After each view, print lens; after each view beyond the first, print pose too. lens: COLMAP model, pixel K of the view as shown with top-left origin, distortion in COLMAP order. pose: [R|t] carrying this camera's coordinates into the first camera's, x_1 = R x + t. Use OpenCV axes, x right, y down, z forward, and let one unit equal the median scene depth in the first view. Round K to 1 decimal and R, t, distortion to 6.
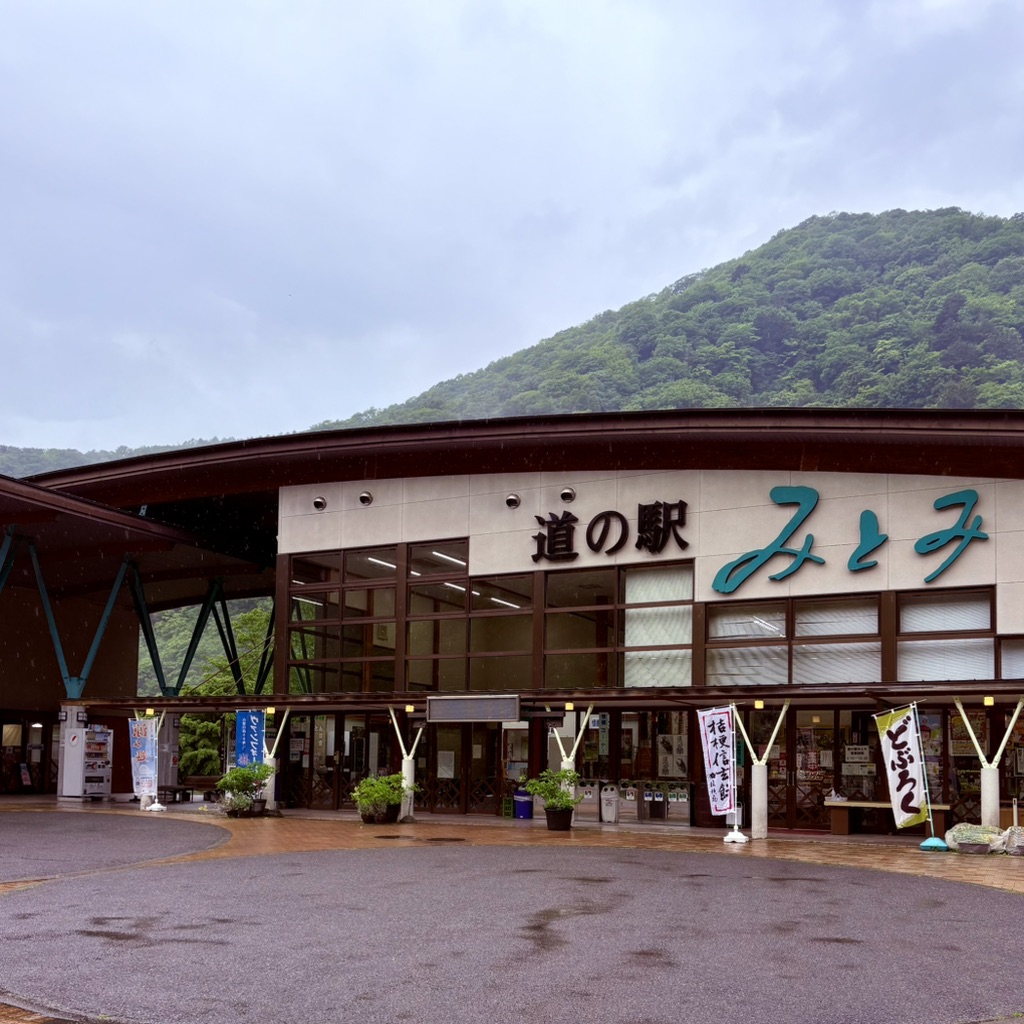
lens RADIAL K [[1044.8, 0, 504.3], [0, 1044.8, 694.2], [0, 0, 1]] dist [0.030947, 0.000000]
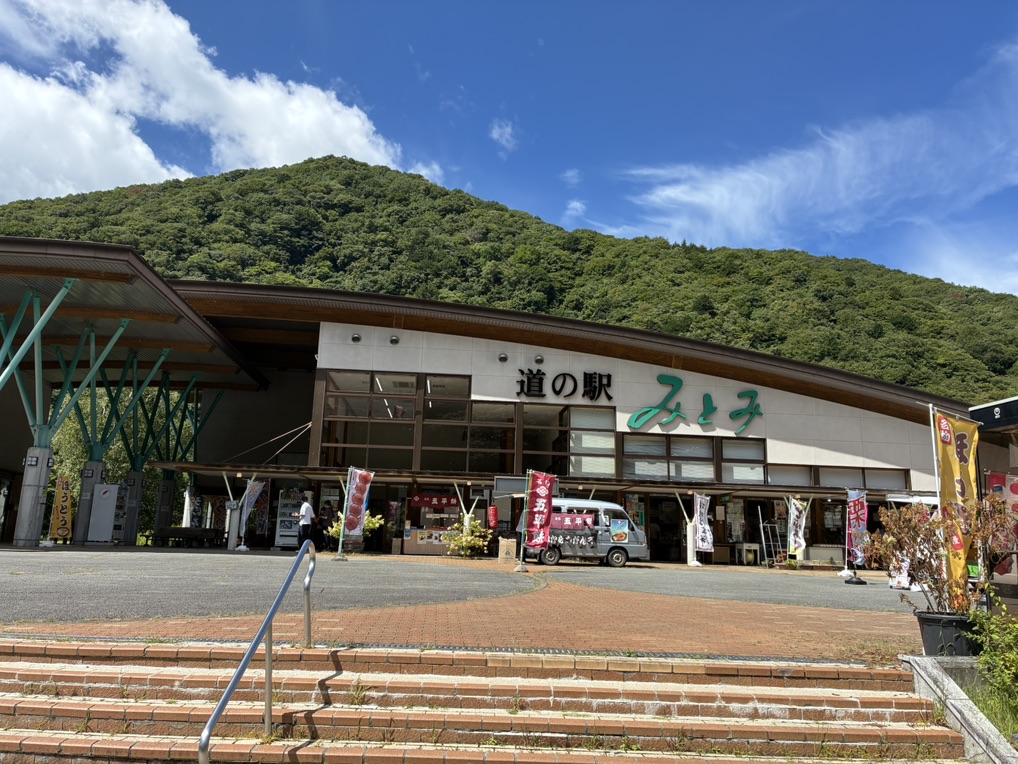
lens RADIAL K [[769.9, 0, 499.0], [0, 769.9, 372.4], [0, 0, 1]] dist [0.032627, -0.014739]
pose [[0.848784, 0.125478, 0.513635, -0.631501], [-0.051984, 0.986530, -0.155099, 0.025600], [-0.526178, 0.104945, 0.843874, -0.007177]]
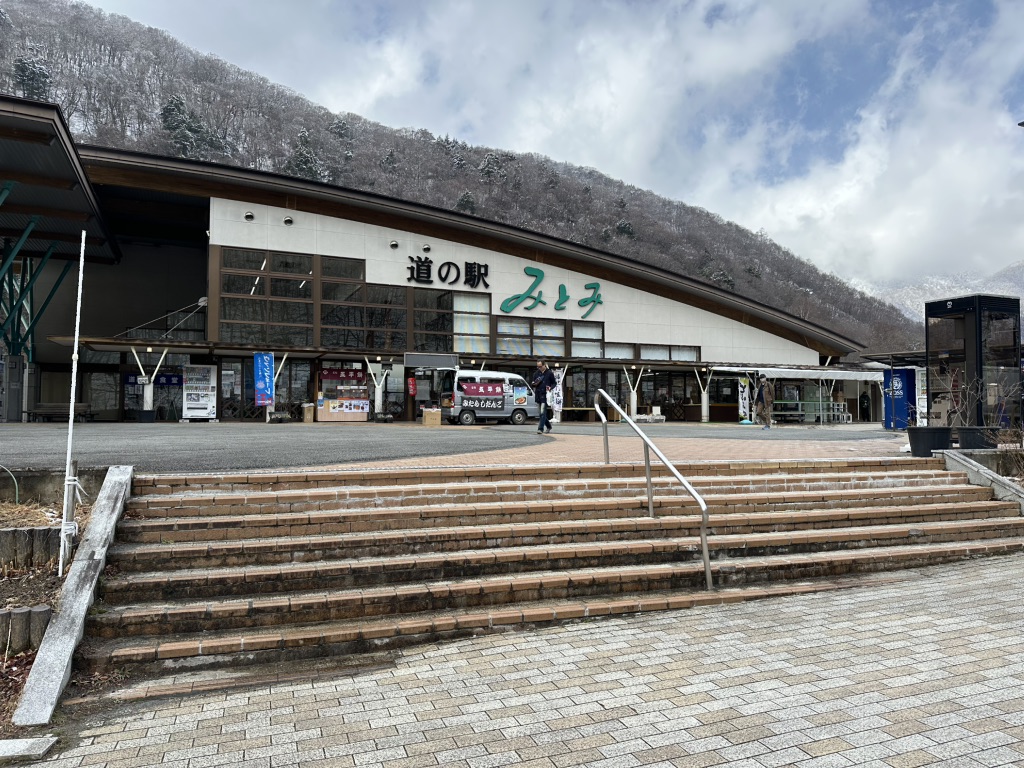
lens RADIAL K [[706.1, 0, 515.5], [0, 706.1, 383.7], [0, 0, 1]] dist [0.060684, -0.009106]
pose [[0.620326, 0.024122, 0.783973, -0.834036], [-0.041423, 0.999140, 0.002035, 0.042450], [-0.783249, -0.033737, 0.620791, 0.082718]]
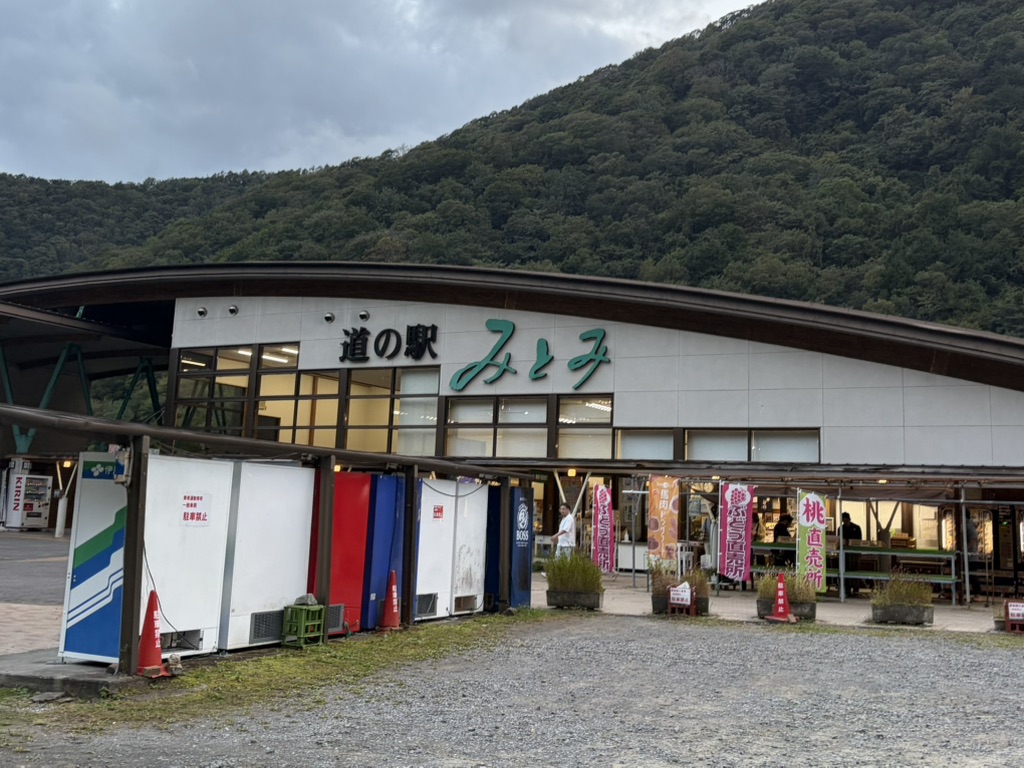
lens RADIAL K [[1120.9, 0, 486.9], [0, 1120.9, 332.4], [0, 0, 1]] dist [0.057469, 0.000000]
pose [[0.998240, 0.018166, -0.056459, 0.312986], [-0.023427, 0.995299, -0.093970, -0.029962], [0.054487, 0.095127, 0.993973, -0.493111]]
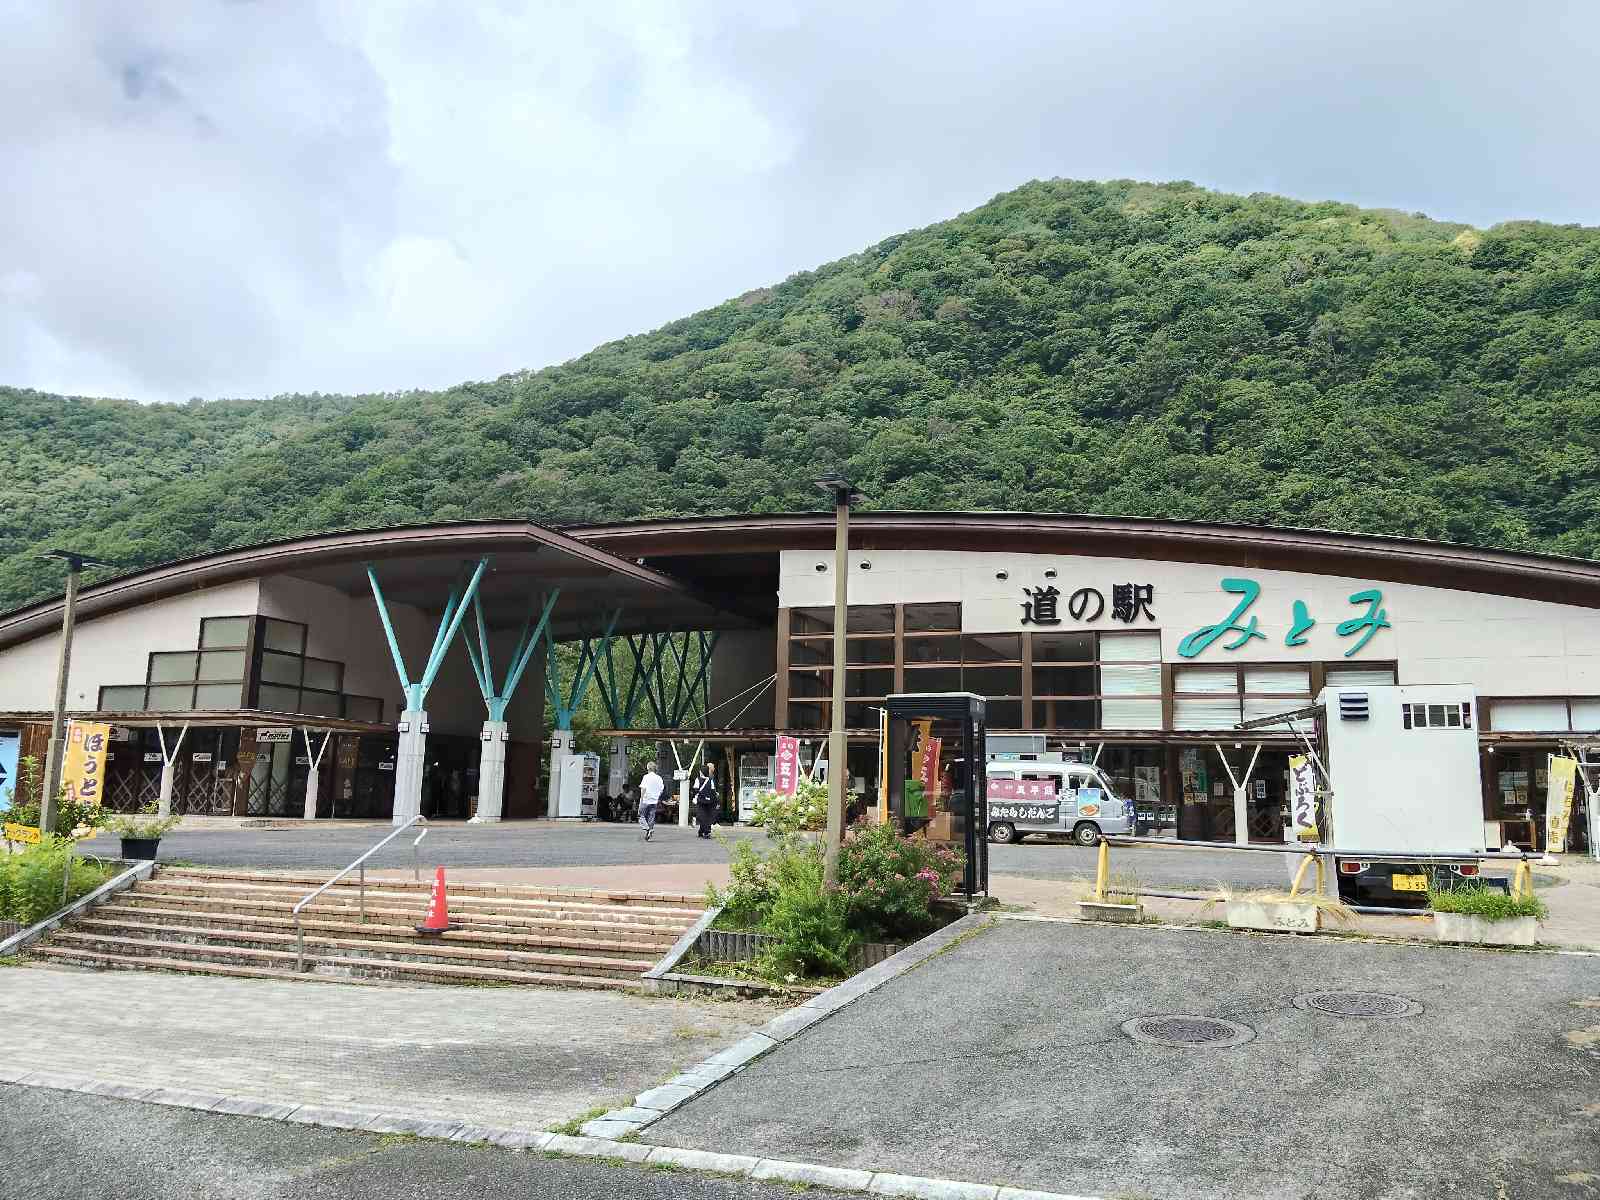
lens RADIAL K [[1285.1, 0, 797.0], [0, 1285.1, 587.8], [0, 0, 1]] dist [0.059397, -0.047840]
pose [[0.993494, 0.026780, 0.110691, -0.414537], [-0.015641, 0.994834, -0.100300, -0.013032], [-0.112805, 0.097916, 0.988781, -0.492326]]
